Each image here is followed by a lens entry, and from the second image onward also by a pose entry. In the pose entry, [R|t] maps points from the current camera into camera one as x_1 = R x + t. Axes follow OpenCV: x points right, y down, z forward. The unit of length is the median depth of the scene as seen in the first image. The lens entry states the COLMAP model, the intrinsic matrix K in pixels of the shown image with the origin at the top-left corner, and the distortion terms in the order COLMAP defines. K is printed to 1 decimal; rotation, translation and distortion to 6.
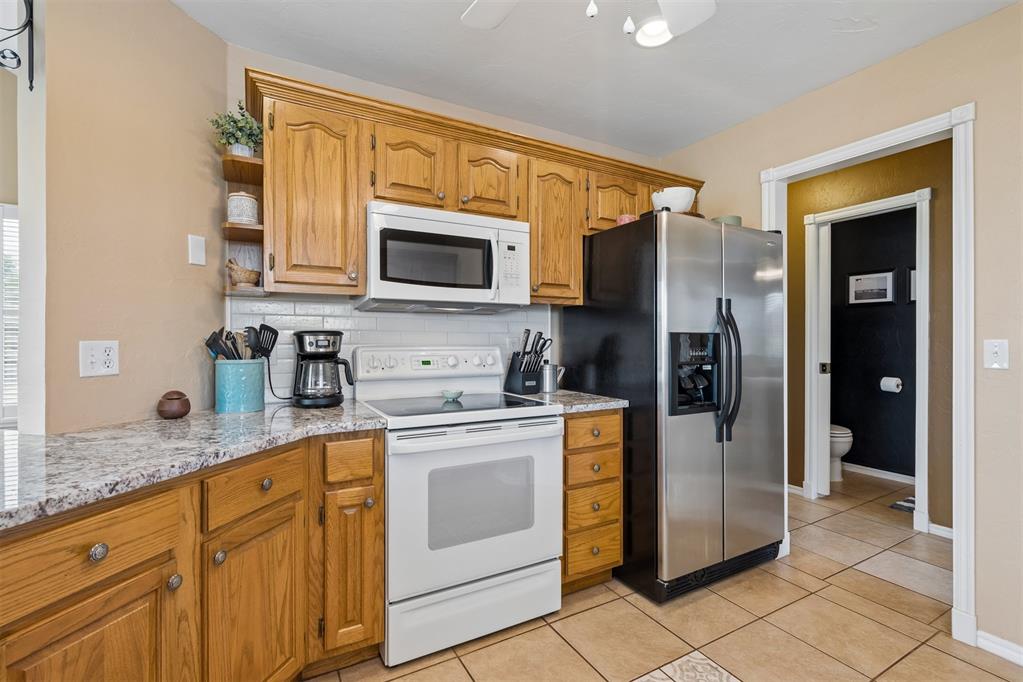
lens RADIAL K [[460.5, 0, 514.5], [0, 460.5, 338.9], [0, 0, 1]] dist [-0.001384, -0.000702]
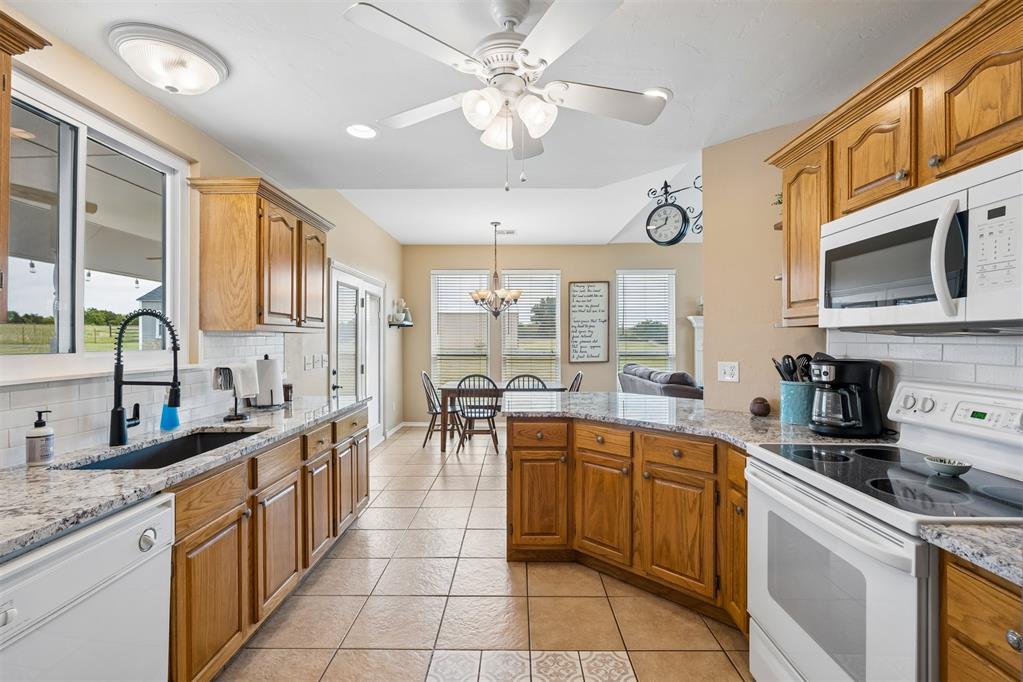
lens RADIAL K [[460.5, 0, 510.5], [0, 460.5, 341.6], [0, 0, 1]] dist [-0.001384, -0.000702]
pose [[-0.499323, 0.003538, -0.866409, 0.728298], [0.001644, 0.999994, 0.003136, -0.056260], [0.866414, 0.000141, -0.499326, 0.801583]]
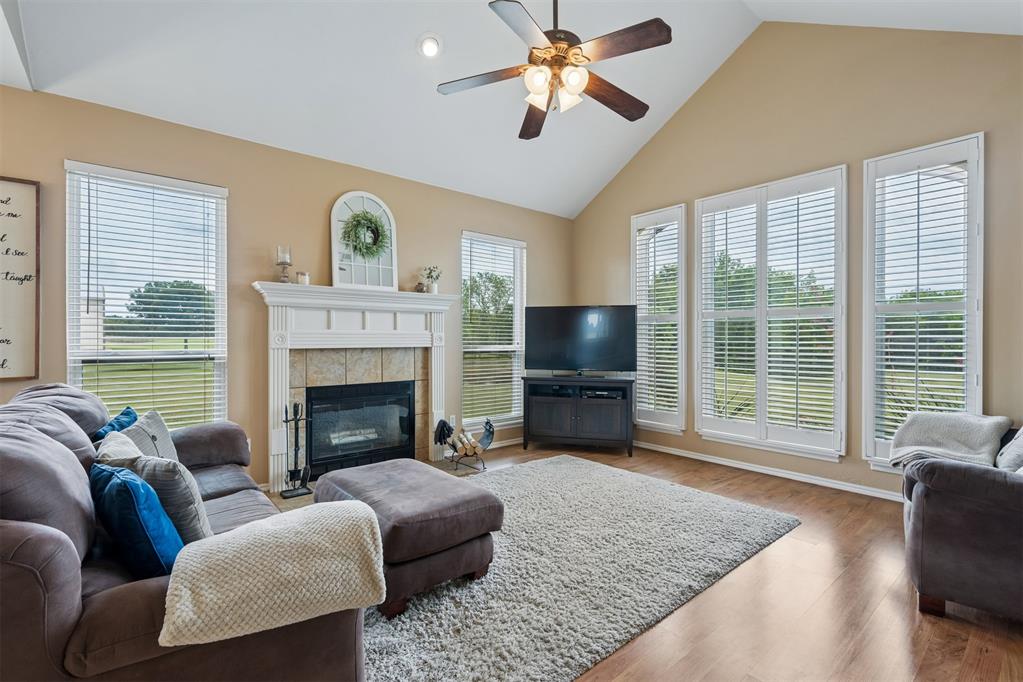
lens RADIAL K [[460.5, 0, 514.2], [0, 460.5, 339.3], [0, 0, 1]] dist [-0.001384, -0.000702]
pose [[0.175419, 0.000206, -0.984494, -0.857661], [-0.000480, 1.000000, 0.000123, -0.016669], [0.984494, 0.000451, 0.175419, 0.907565]]
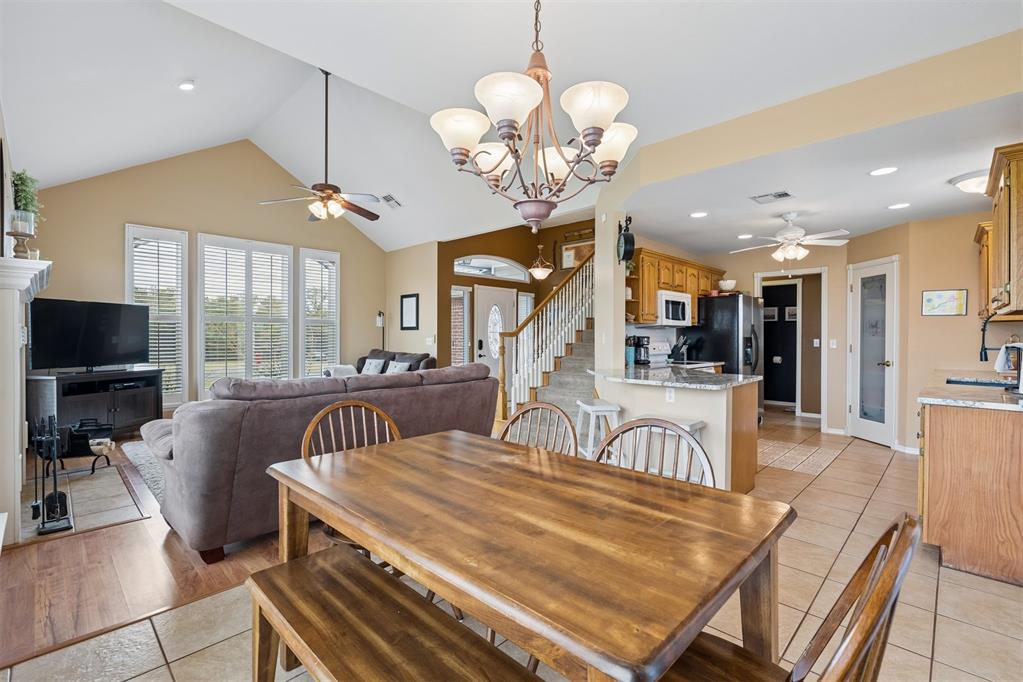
lens RADIAL K [[460.5, 0, 507.9], [0, 460.5, 340.9], [0, 0, 1]] dist [-0.001384, -0.000702]
pose [[0.960675, -0.001204, 0.277674, -1.769001], [-0.001901, 0.999939, 0.010911, -0.018020], [-0.277670, -0.011010, 0.960613, -1.275114]]
